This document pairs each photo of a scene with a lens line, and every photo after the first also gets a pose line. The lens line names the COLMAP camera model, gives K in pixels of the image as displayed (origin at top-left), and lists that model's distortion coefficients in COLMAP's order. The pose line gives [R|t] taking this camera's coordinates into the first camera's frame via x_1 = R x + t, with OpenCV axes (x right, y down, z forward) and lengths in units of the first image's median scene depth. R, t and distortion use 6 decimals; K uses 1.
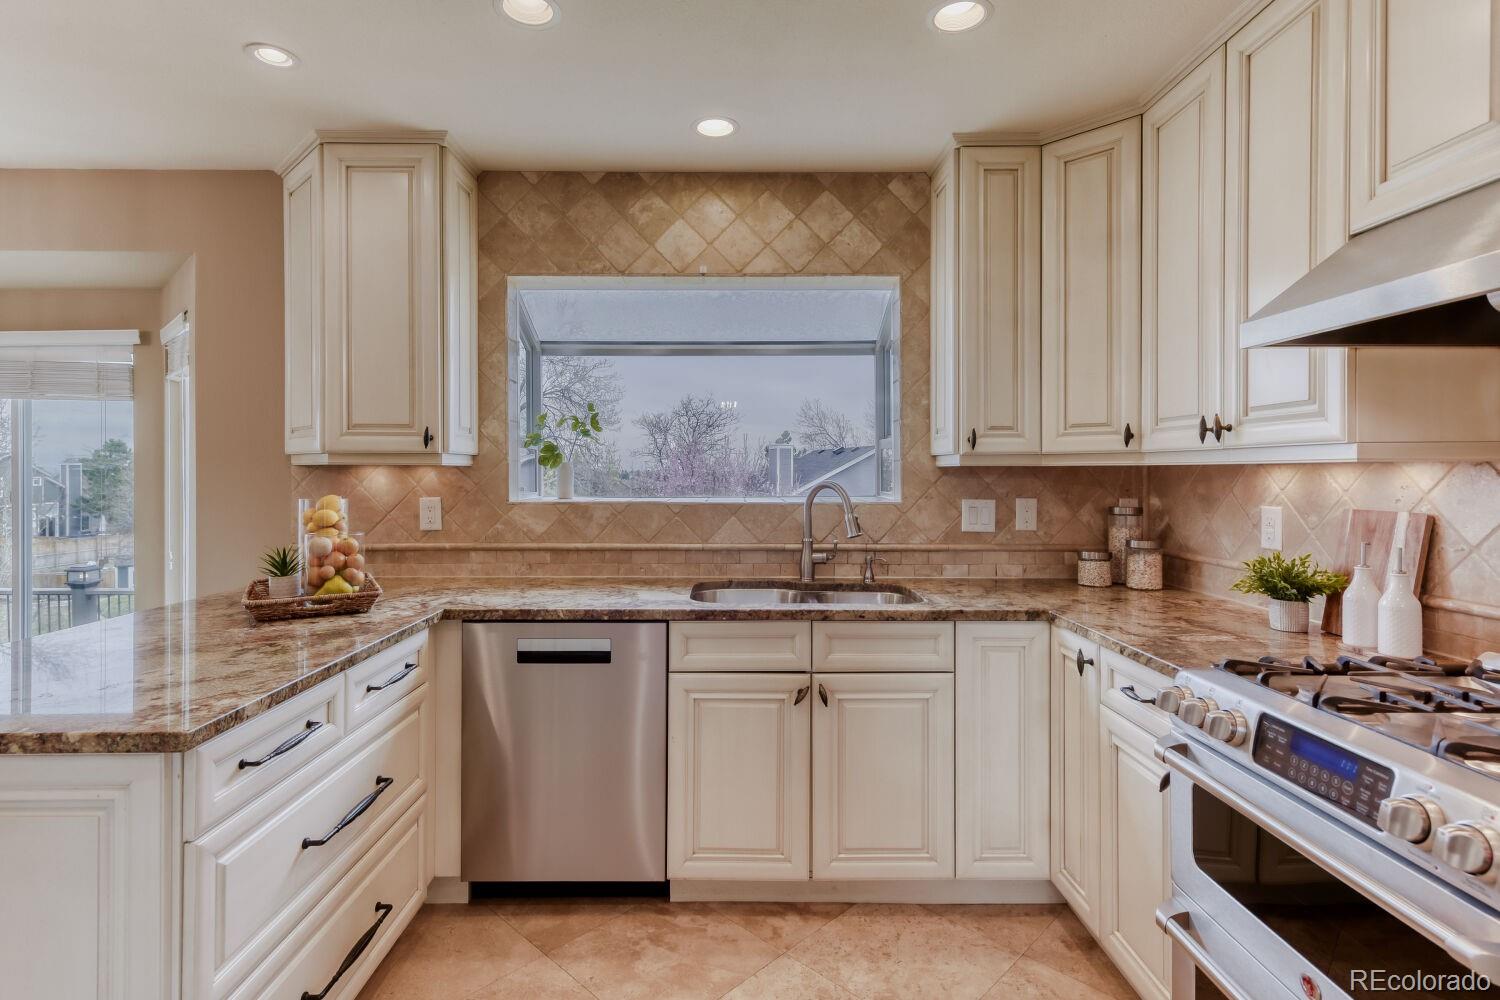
lens RADIAL K [[741.8, 0, 749.8], [0, 741.8, 473.8], [0, 0, 1]] dist [-0.000672, -0.000431]
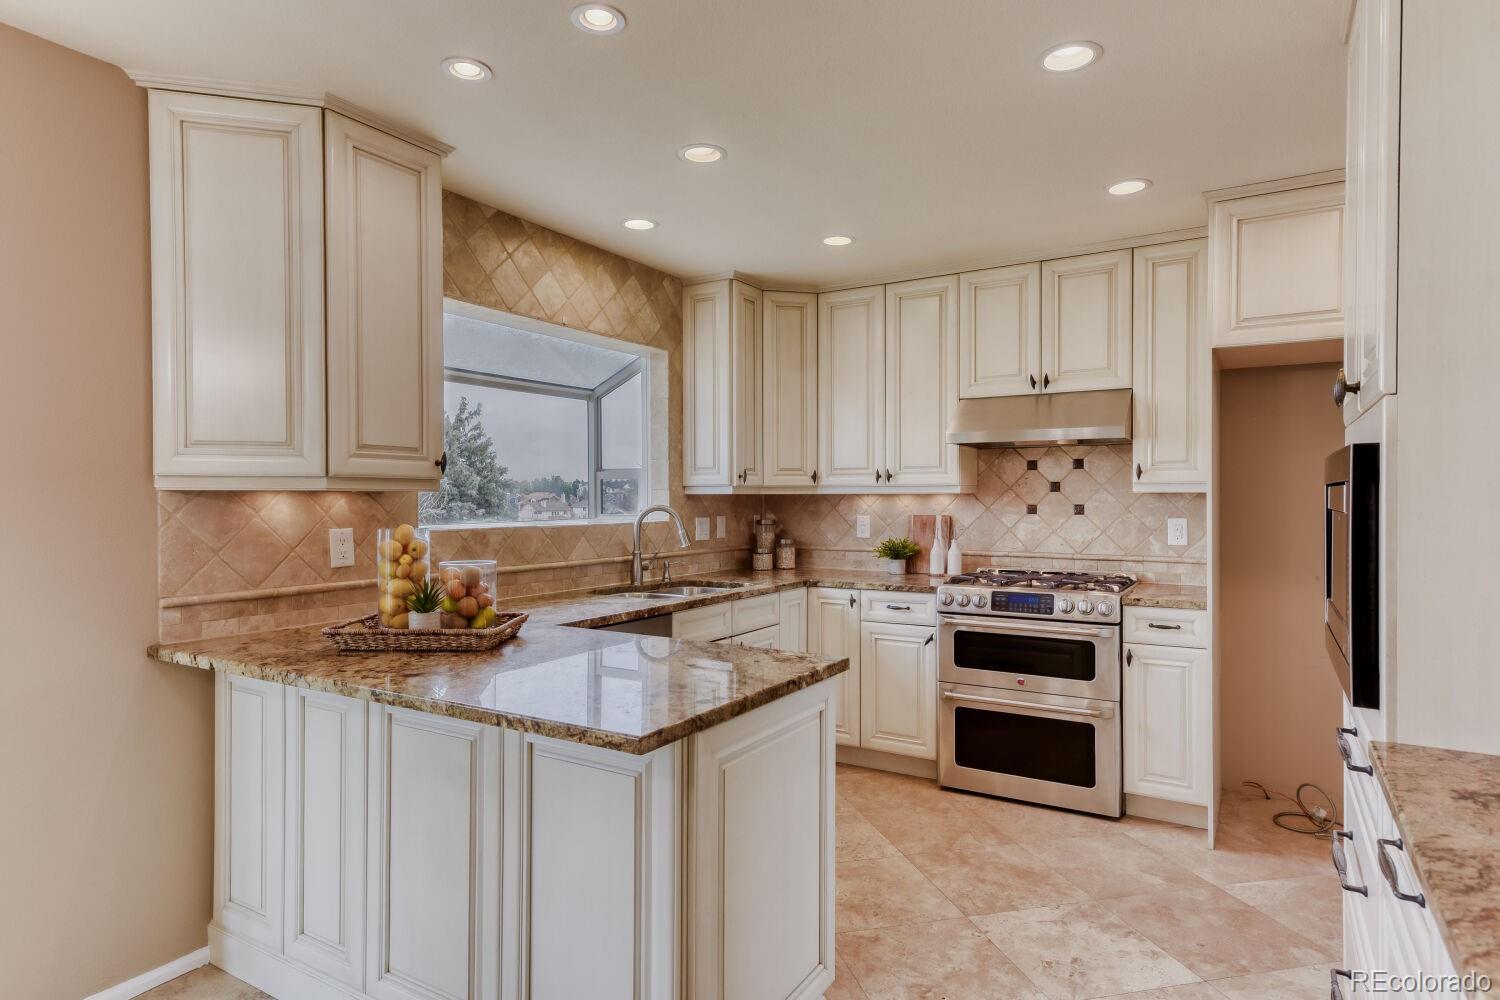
lens RADIAL K [[835.7, 0, 748.8], [0, 835.7, 497.4], [0, 0, 1]] dist [0.007191, 0.000024]
pose [[0.528642, -0.001072, 0.848844, -1.003533], [0.004397, 0.999989, -0.001475, -0.000846], [-0.848834, 0.004512, 0.528641, 0.083561]]
